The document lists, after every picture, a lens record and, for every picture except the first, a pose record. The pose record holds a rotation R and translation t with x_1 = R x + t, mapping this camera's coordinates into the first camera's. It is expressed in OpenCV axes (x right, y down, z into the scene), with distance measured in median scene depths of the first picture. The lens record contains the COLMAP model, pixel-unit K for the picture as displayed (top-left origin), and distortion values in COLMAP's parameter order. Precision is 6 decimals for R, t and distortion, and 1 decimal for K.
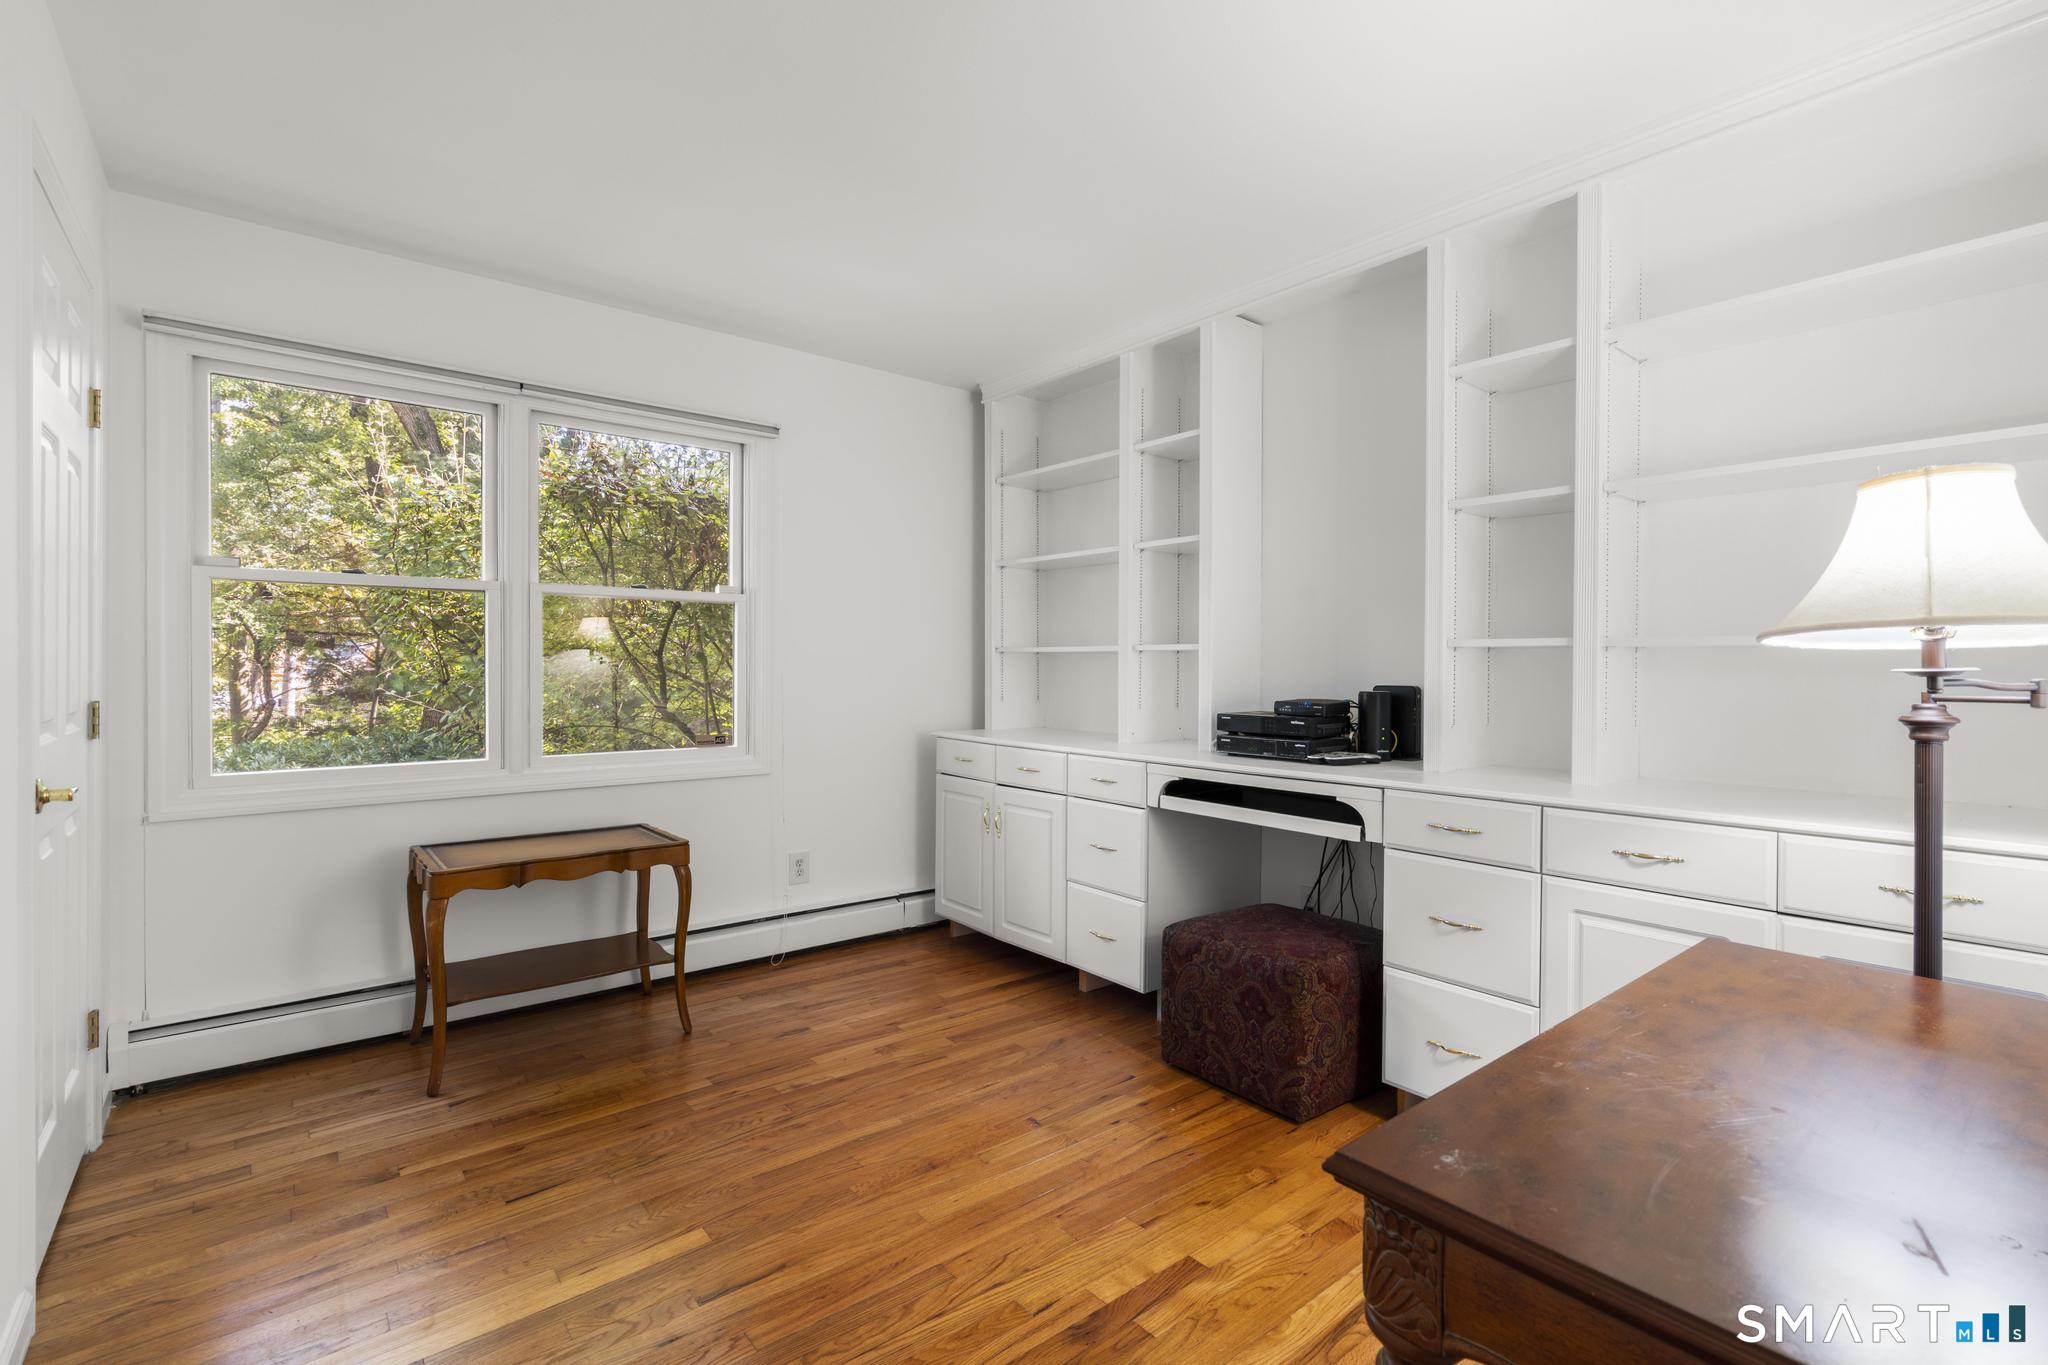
lens RADIAL K [[924.6, 0, 1019.0], [0, 924.6, 676.4], [0, 0, 1]] dist [-0.008109, 0.004475]
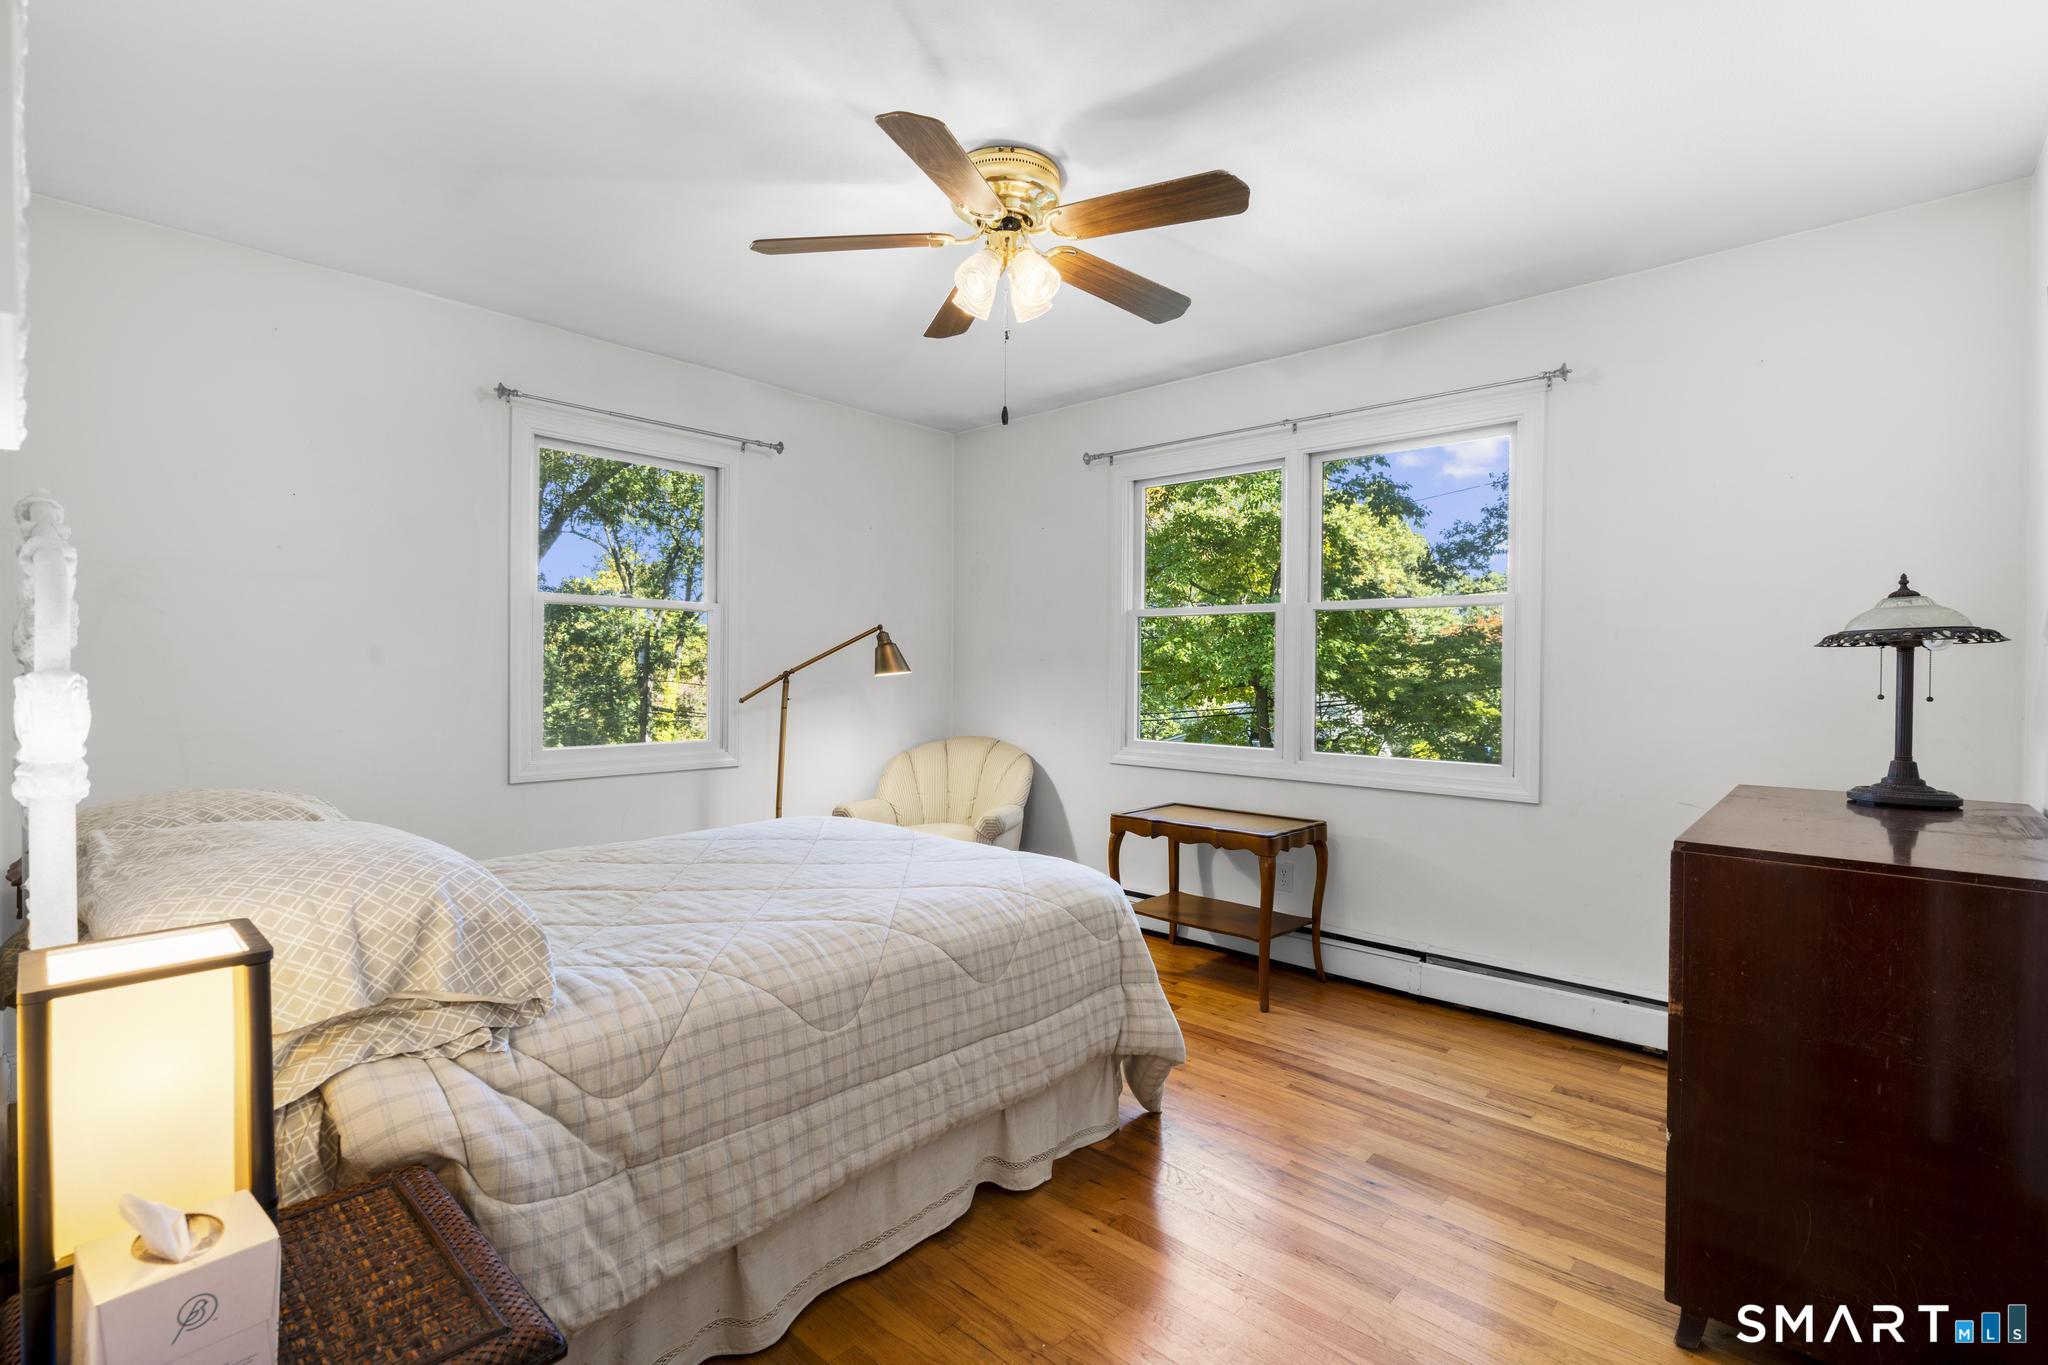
lens RADIAL K [[924.6, 0, 1019.0], [0, 924.6, 676.4], [0, 0, 1]] dist [-0.008109, 0.004475]
pose [[0.139622, 0.002372, -0.990202, 0.605169], [-0.017272, 0.999851, -0.000040, -0.002080], [0.990054, 0.017109, 0.139642, 0.494779]]
